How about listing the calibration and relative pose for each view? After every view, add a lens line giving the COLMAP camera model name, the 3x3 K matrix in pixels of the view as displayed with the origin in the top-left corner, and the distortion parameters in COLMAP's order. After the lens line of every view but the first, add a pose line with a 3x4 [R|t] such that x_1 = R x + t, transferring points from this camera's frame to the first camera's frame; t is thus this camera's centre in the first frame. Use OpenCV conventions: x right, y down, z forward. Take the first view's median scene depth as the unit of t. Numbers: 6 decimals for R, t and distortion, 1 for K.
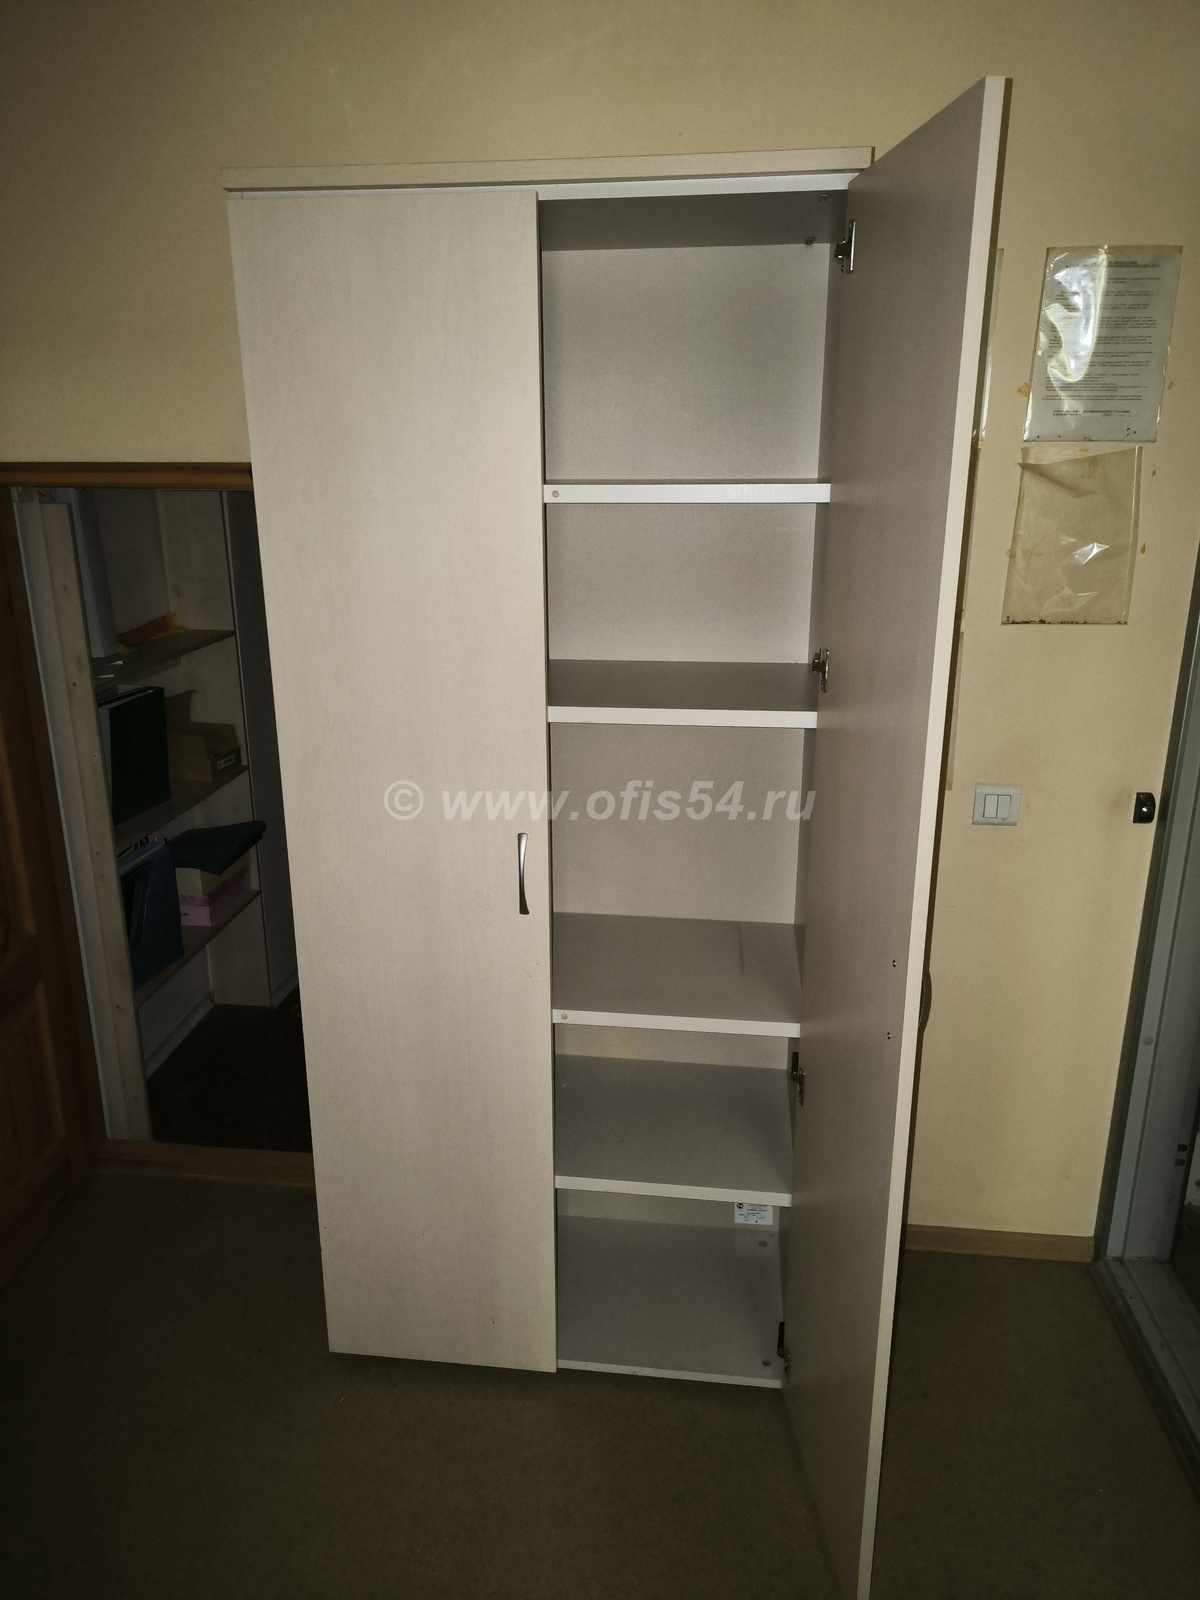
lens RADIAL K [[1121.5, 0, 593.6], [0, 1121.5, 800.4], [0, 0, 1]] dist [0.016592, -0.008160]
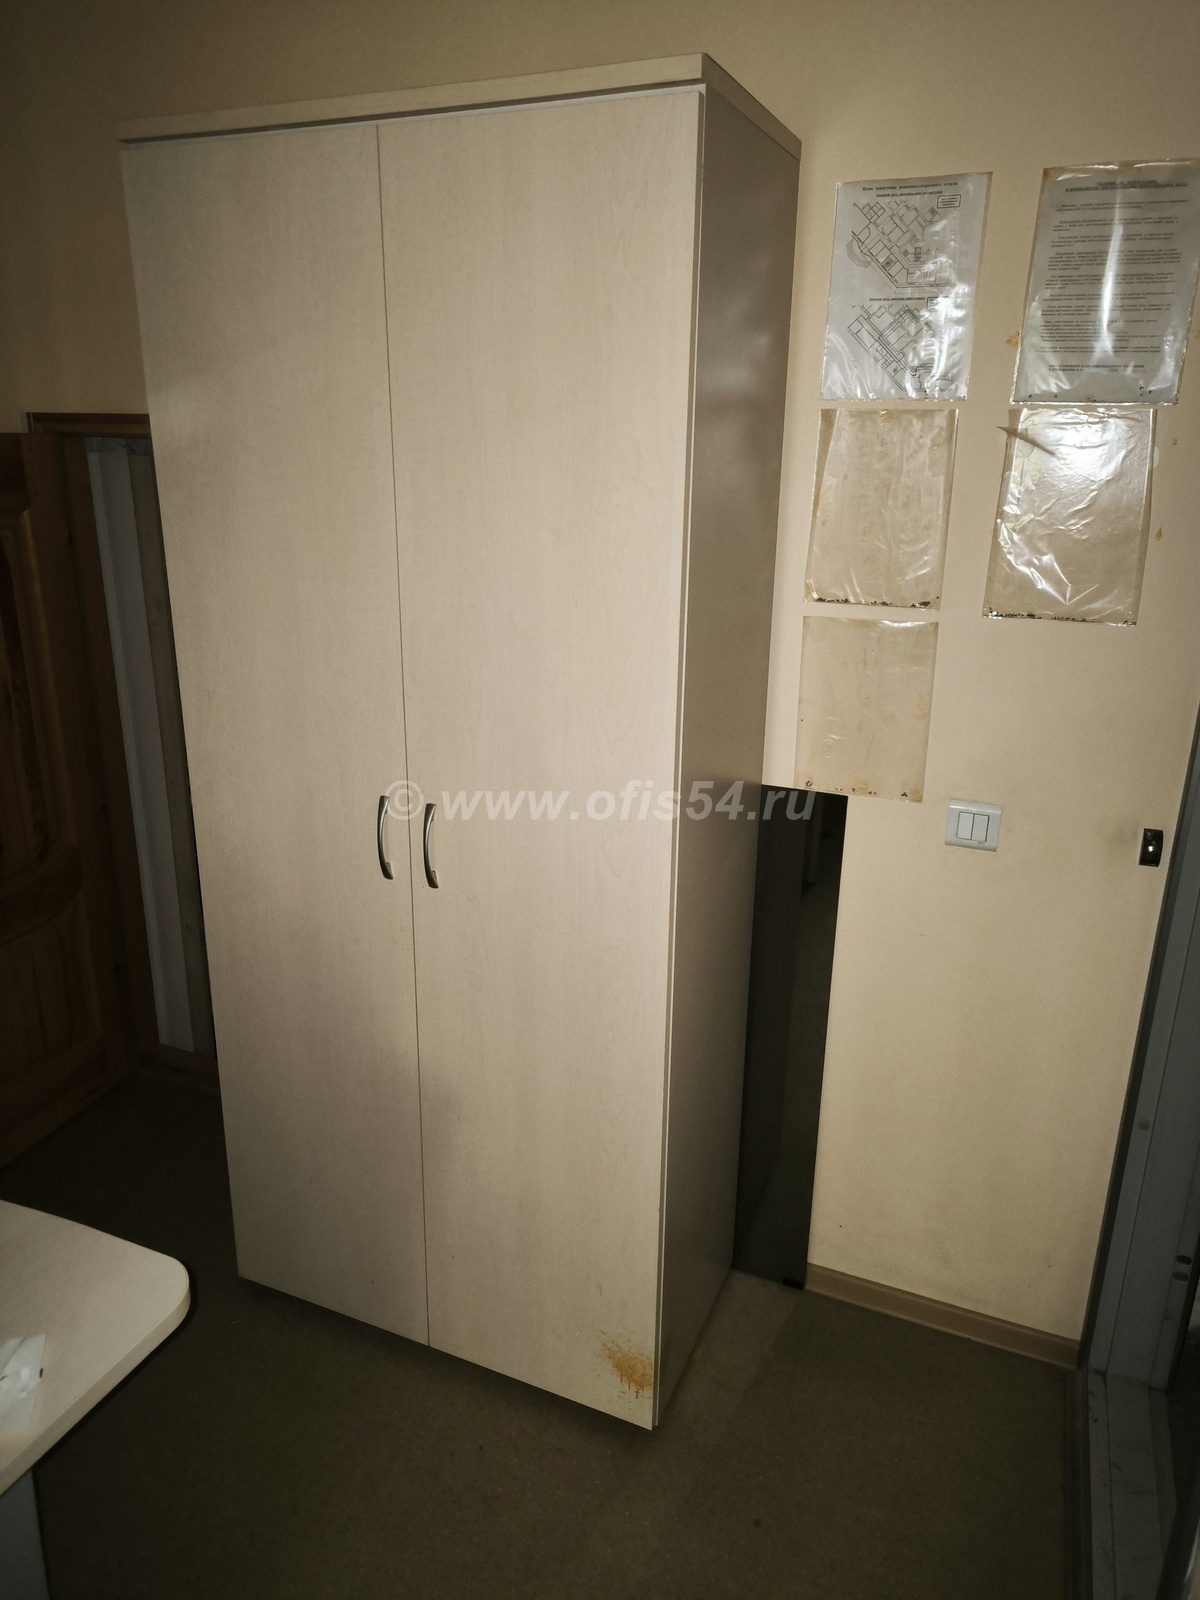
lens RADIAL K [[1121.5, 0, 599.9], [0, 1121.5, 799.2], [0, 0, 1]] dist [0.016592, -0.008160]
pose [[0.958502, 0.104560, -0.265218, 0.326064], [-0.099750, 0.994511, 0.031581, -0.015173], [0.267065, -0.003815, 0.963671, 0.091453]]
